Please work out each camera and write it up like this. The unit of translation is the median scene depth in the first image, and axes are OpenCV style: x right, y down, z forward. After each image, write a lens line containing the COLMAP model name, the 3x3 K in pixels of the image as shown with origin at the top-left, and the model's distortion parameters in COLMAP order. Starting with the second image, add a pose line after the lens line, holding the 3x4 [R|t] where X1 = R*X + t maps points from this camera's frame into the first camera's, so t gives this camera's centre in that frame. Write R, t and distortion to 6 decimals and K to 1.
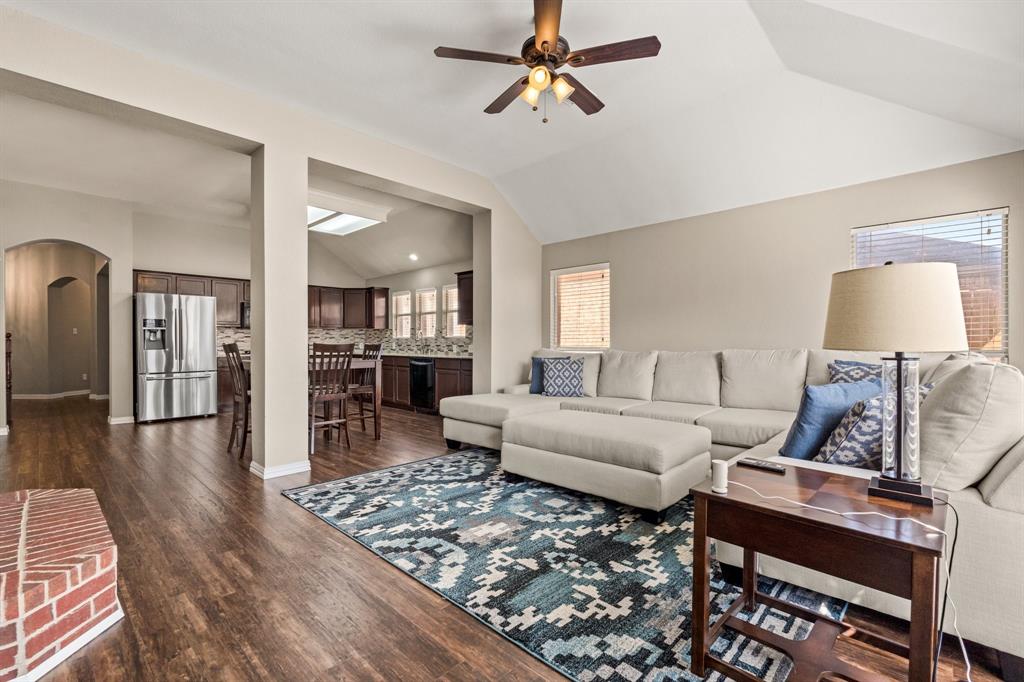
lens RADIAL K [[453.6, 0, 512.0], [0, 453.6, 341.0], [0, 0, 1]] dist [-0.002563, -0.000185]
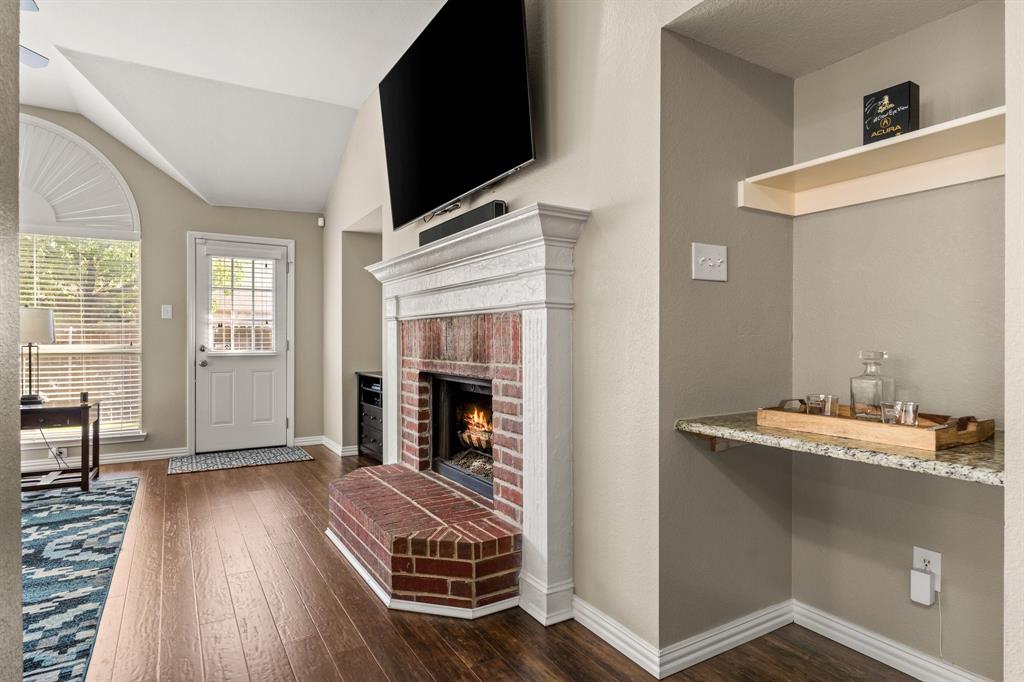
lens RADIAL K [[568.6, 0, 512.0], [0, 568.6, 341.0], [0, 0, 1]] dist [0.001531, -0.001029]
pose [[-0.964691, 0.002013, 0.263378, -1.110098], [0.001956, 0.999998, -0.000479, 0.008057], [-0.263379, 0.000054, -0.964693, 1.503686]]
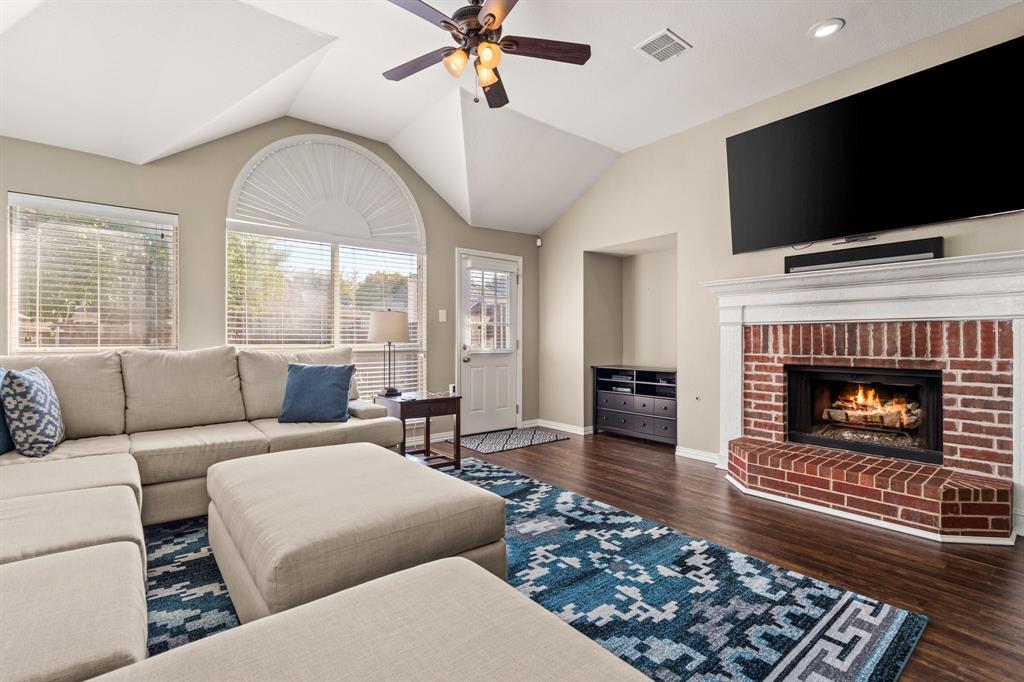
lens RADIAL K [[467.3, 0, 512.8], [0, 467.3, 337.4], [0, 0, 1]] dist [-0.002701, -0.000215]
pose [[-0.992285, 0.001533, 0.123972, -0.107314], [0.000614, 0.999972, -0.007448, 0.006294], [-0.123980, -0.007314, -0.992258, 1.730701]]
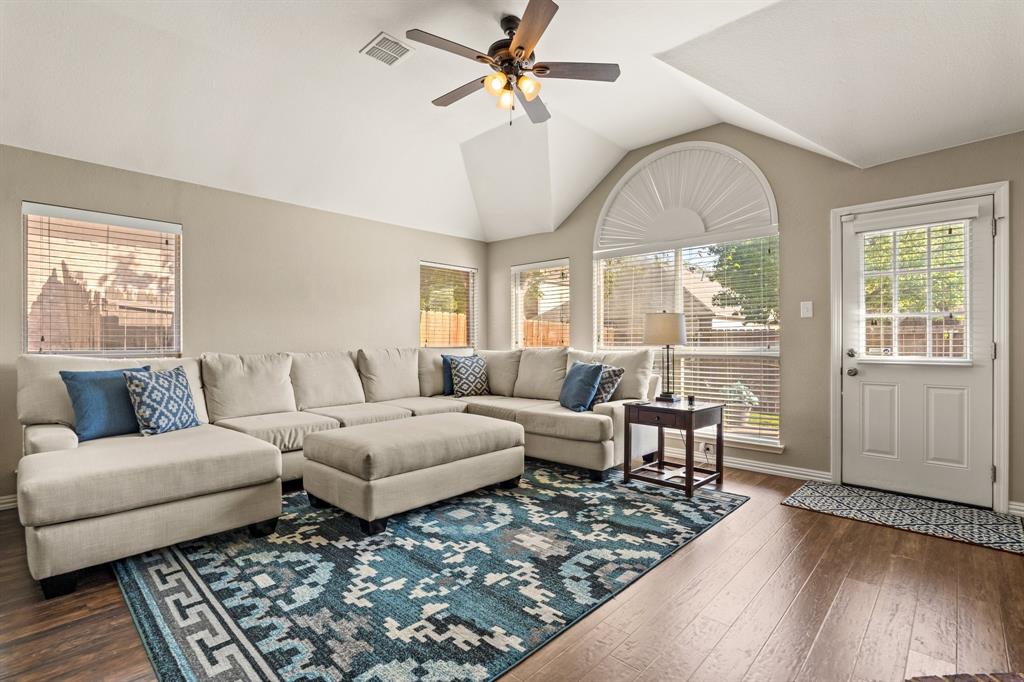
lens RADIAL K [[474.8, 0, 512.0], [0, 474.8, 341.0], [0, 0, 1]] dist [-0.003169, -0.000546]
pose [[-0.005093, 0.004473, 0.999977, -0.880401], [-0.000810, 0.999990, -0.004477, 0.004897], [-0.999987, -0.000833, -0.005089, 0.895729]]
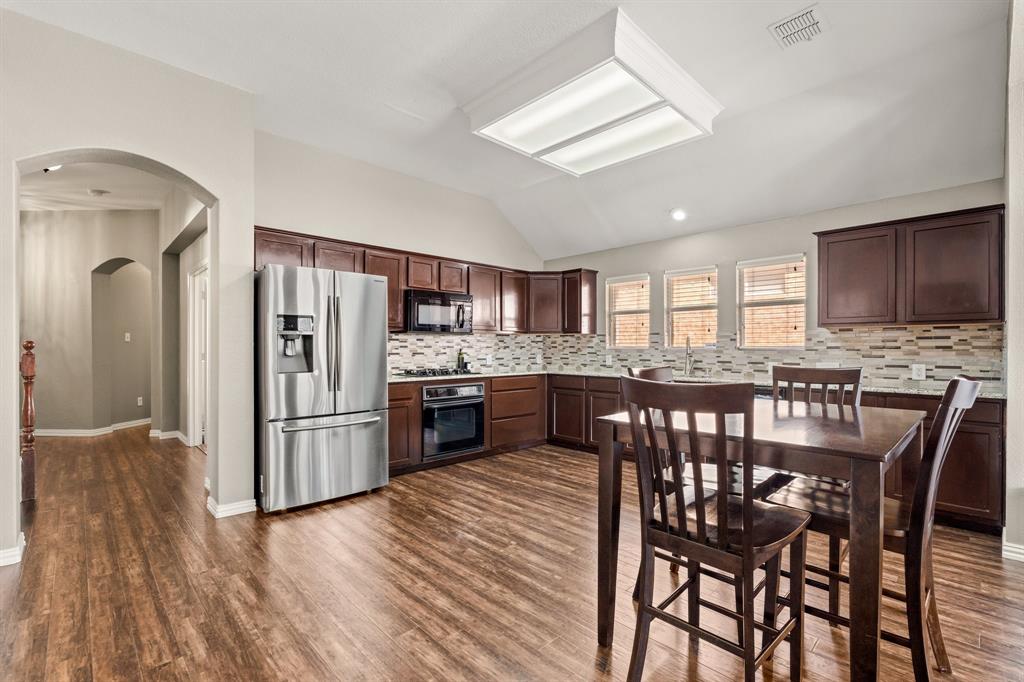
lens RADIAL K [[460.8, 0, 514.8], [0, 460.8, 344.3], [0, 0, 1]] dist [-0.001709, -0.000551]
pose [[0.999094, 0.001536, -0.042536, -1.035364], [-0.001730, 0.999988, -0.004537, -0.025161], [0.042529, 0.004607, 0.999085, 0.964418]]
